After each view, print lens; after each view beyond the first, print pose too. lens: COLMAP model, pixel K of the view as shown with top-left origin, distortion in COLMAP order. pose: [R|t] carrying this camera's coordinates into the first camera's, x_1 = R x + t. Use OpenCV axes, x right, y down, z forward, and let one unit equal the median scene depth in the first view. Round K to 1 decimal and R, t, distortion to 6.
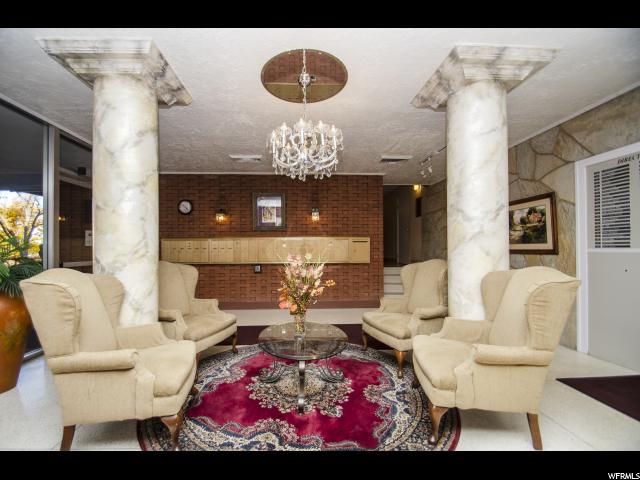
lens RADIAL K [[274.2, 0, 317.6], [0, 274.2, 244.3], [0, 0, 1]] dist [-0.000774, 0.000225]
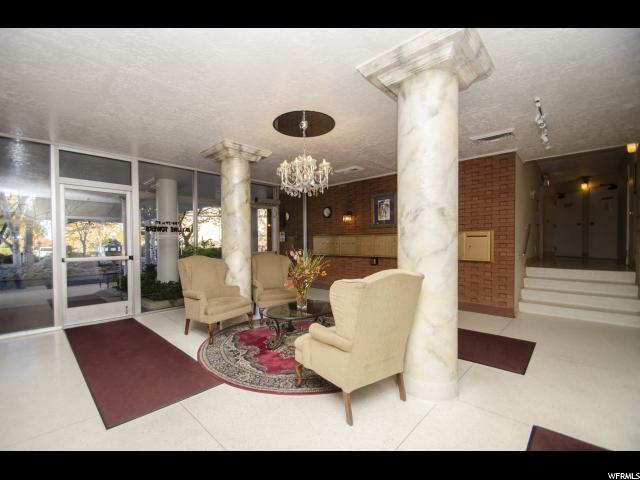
lens RADIAL K [[274.2, 0, 314.2], [0, 274.2, 241.8], [0, 0, 1]] dist [-0.000774, 0.000225]
pose [[0.697602, -0.000960, -0.716485, 0.437026], [0.015952, 0.999772, 0.014192, -0.012245], [0.716308, -0.021330, 0.697458, 0.026193]]
